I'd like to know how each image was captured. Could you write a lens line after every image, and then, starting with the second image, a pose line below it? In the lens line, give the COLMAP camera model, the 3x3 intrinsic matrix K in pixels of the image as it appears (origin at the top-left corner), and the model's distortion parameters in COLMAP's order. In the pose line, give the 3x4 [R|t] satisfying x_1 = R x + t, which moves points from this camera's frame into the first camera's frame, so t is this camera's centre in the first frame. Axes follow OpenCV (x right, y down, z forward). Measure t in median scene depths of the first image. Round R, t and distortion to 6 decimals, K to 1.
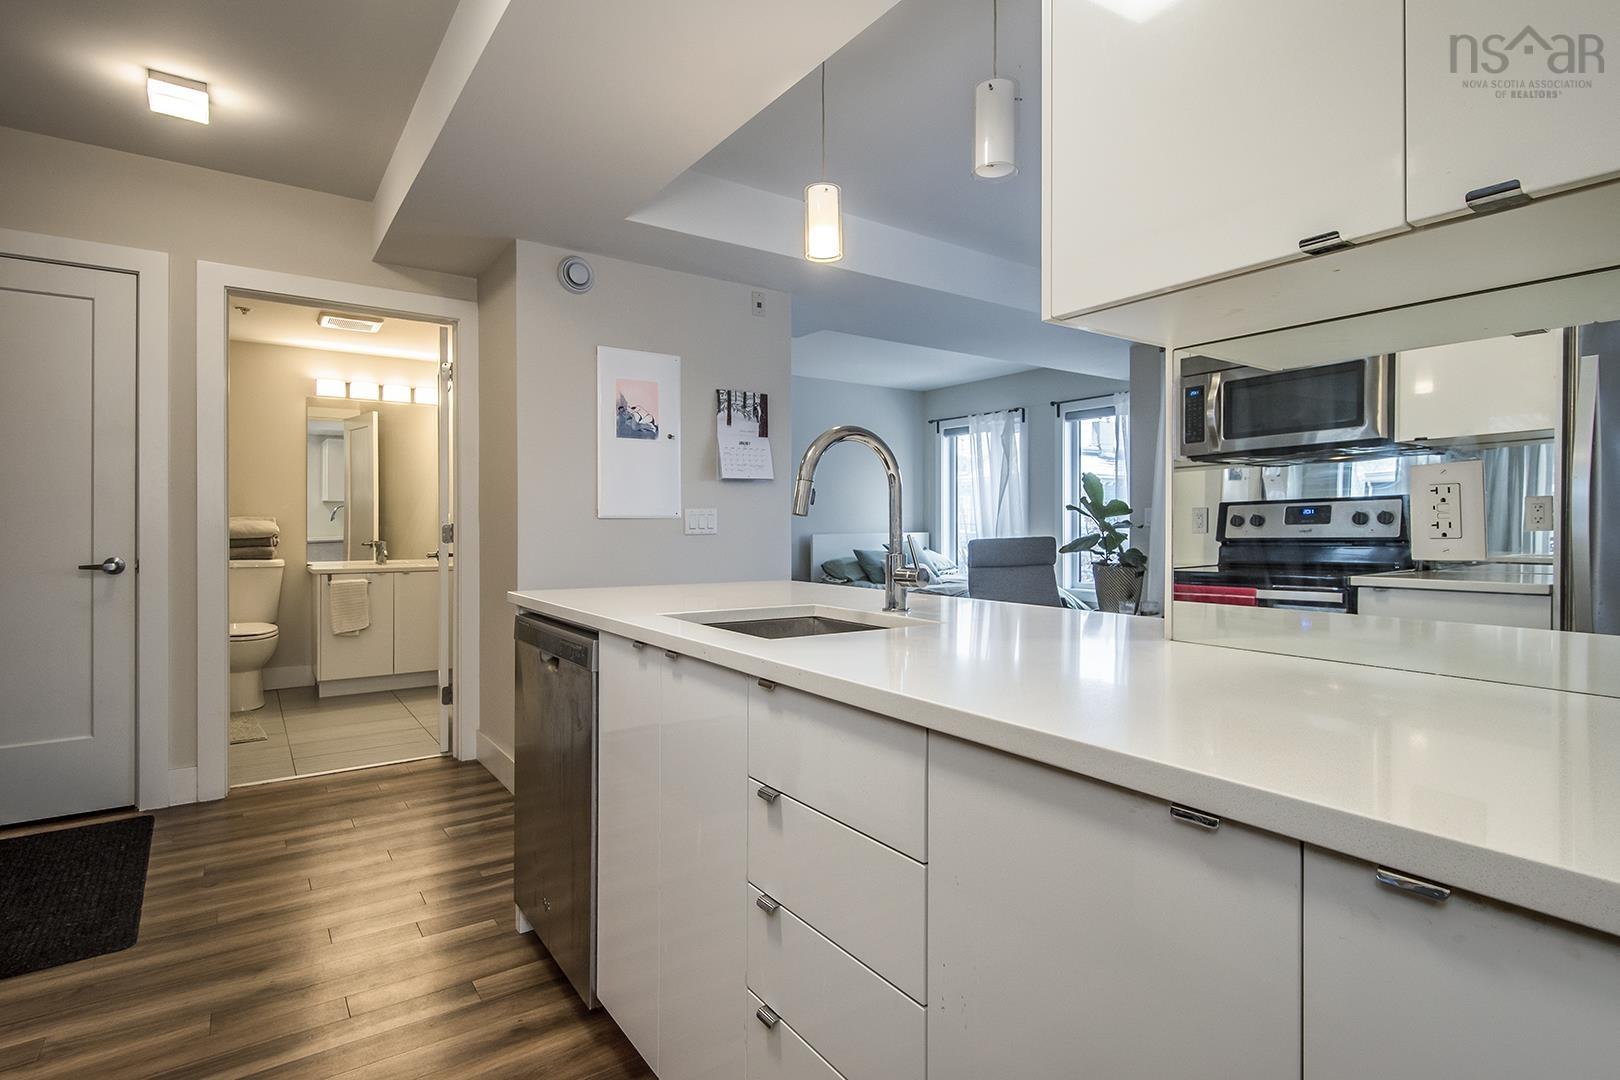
lens RADIAL K [[817.8, 0, 823.9], [0, 817.8, 521.9], [0, 0, 1]] dist [0.004780, -0.002966]
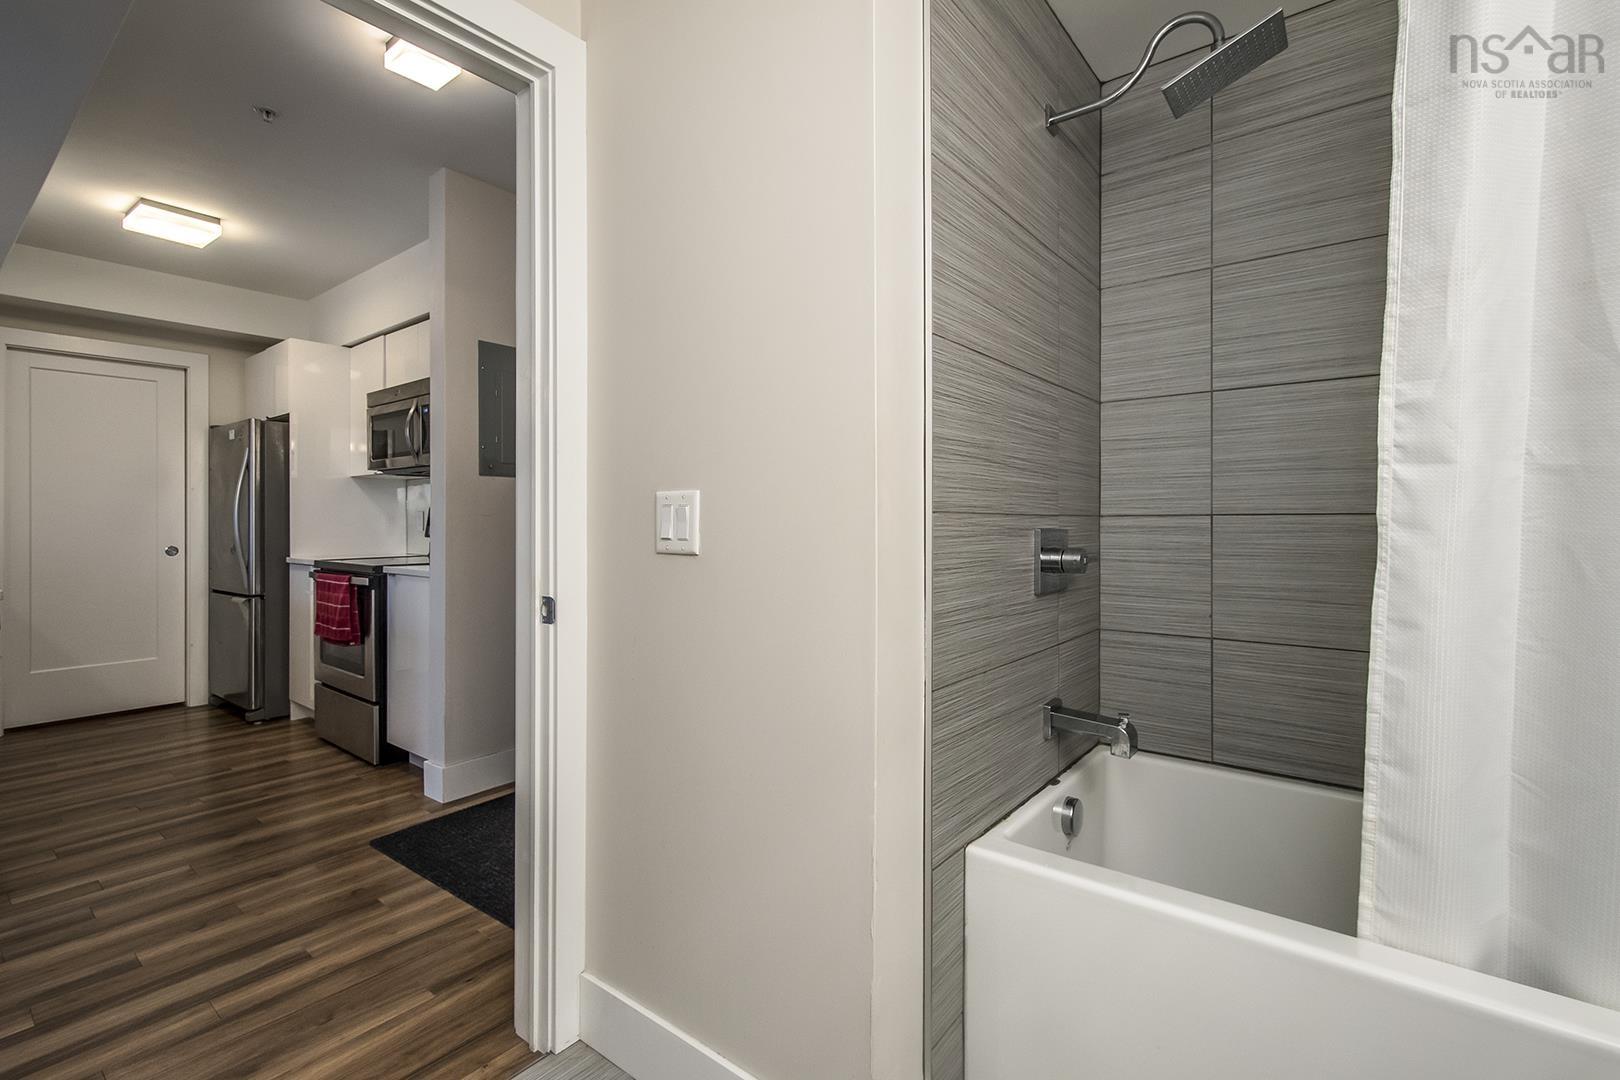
lens RADIAL K [[729.9, 0, 821.6], [0, 729.9, 527.3], [0, 0, 1]] dist [0.005379, 0.000084]
pose [[-0.959639, -0.001017, -0.281234, -0.670678], [-0.001556, 0.999997, 0.001694, -0.000604], [0.281232, 0.002063, -0.959638, 1.296884]]
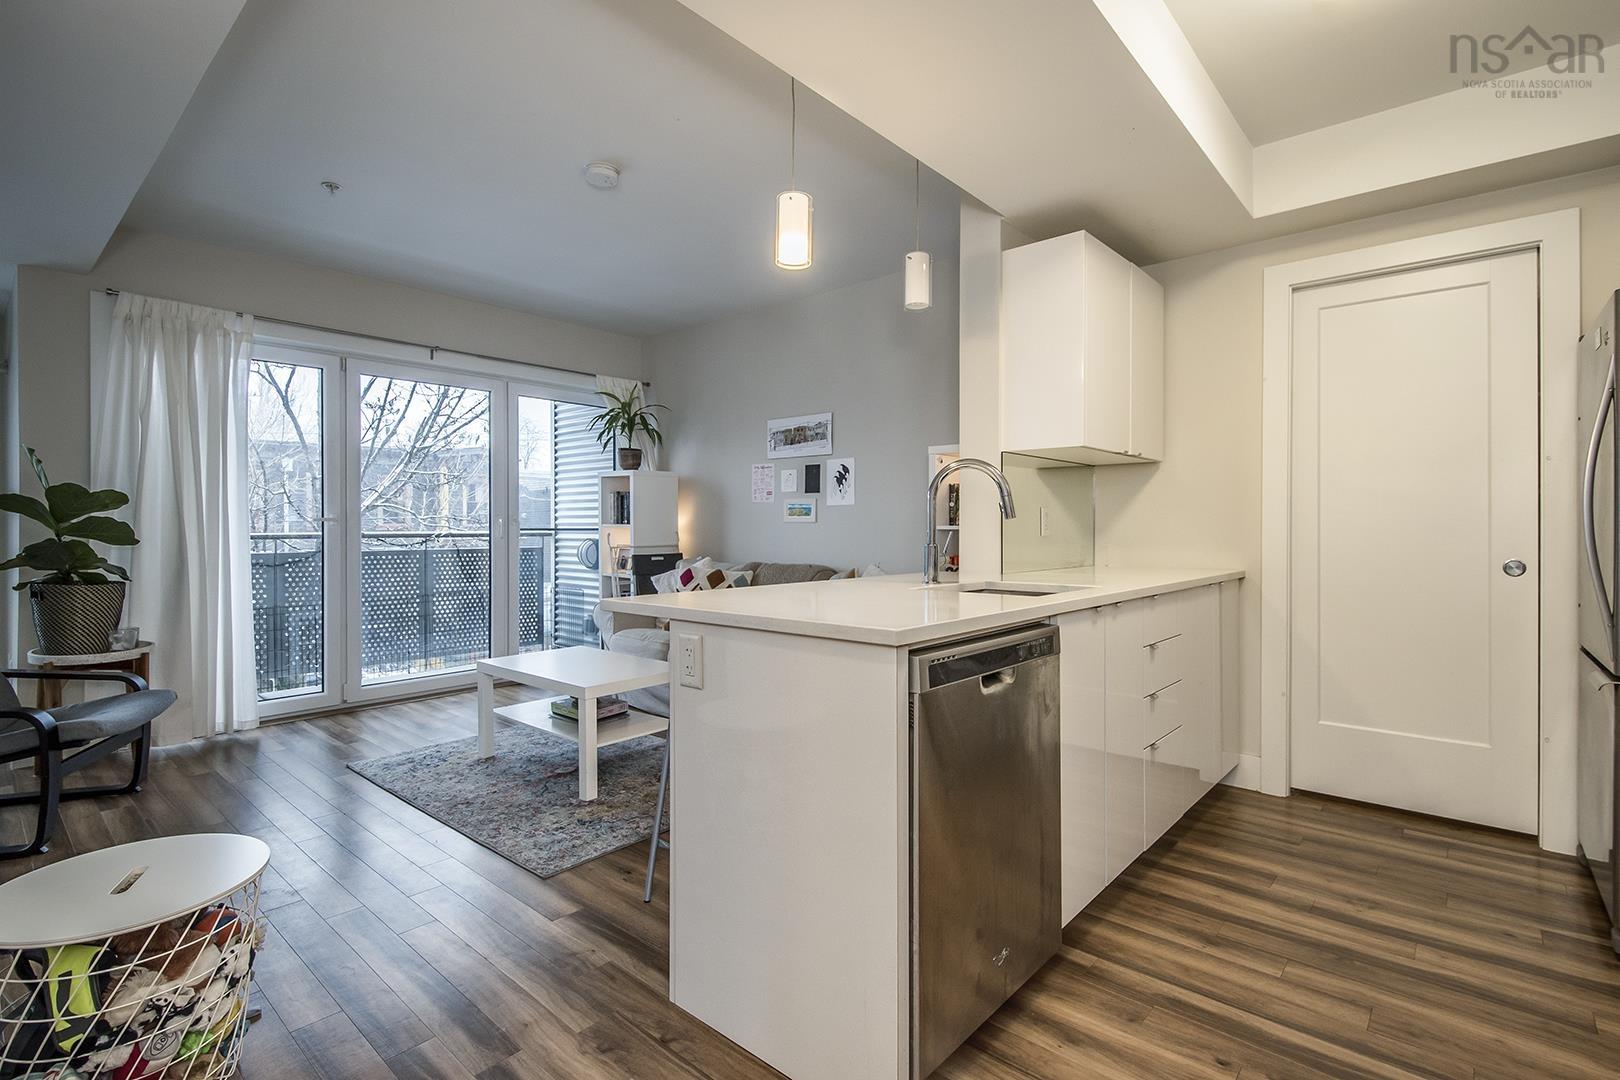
lens RADIAL K [[764.0, 0, 828.5], [0, 764.0, 530.6], [0, 0, 1]] dist [0.000589, -0.001603]
pose [[-0.234803, -0.007643, 0.972013, -0.547563], [-0.002872, 0.999970, 0.007169, 0.002334], [-0.972039, -0.001108, -0.234818, 0.690778]]
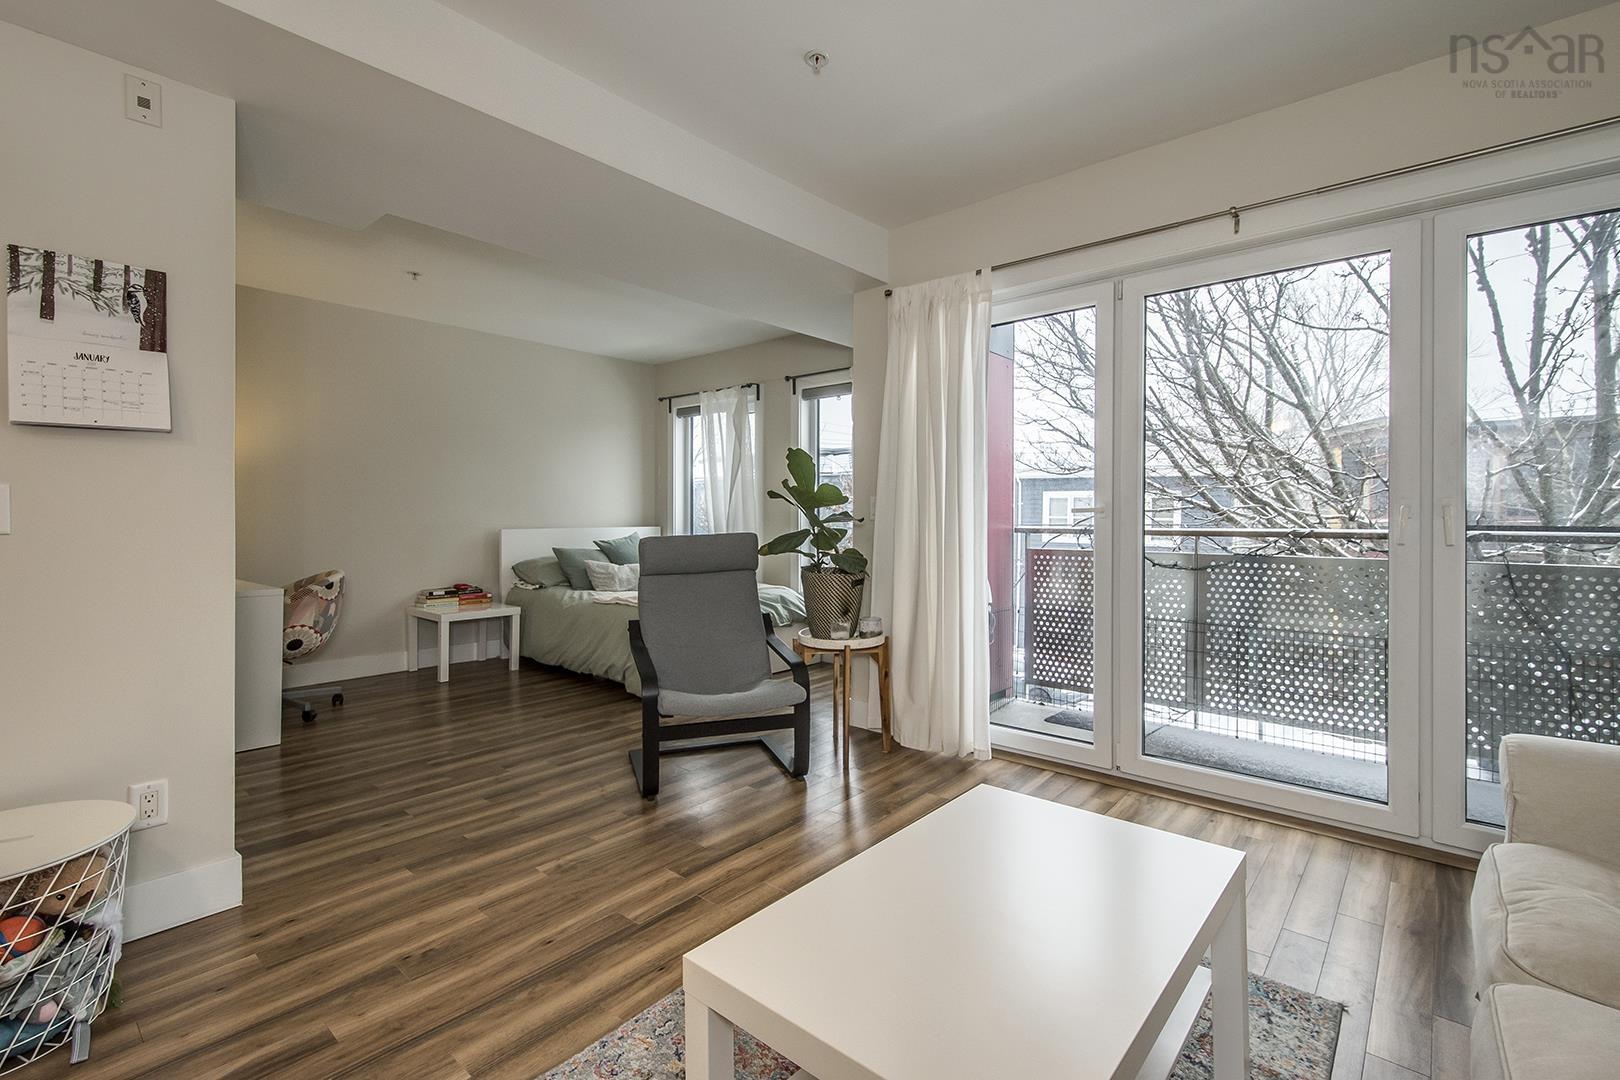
lens RADIAL K [[725.3, 0, 829.1], [0, 725.3, 529.8], [0, 0, 1]] dist [0.007895, -0.000103]
pose [[0.969722, -0.001172, 0.244211, 0.250815], [-0.003532, 0.999817, 0.018823, 0.002336], [-0.244188, -0.019115, 0.969540, 0.451983]]
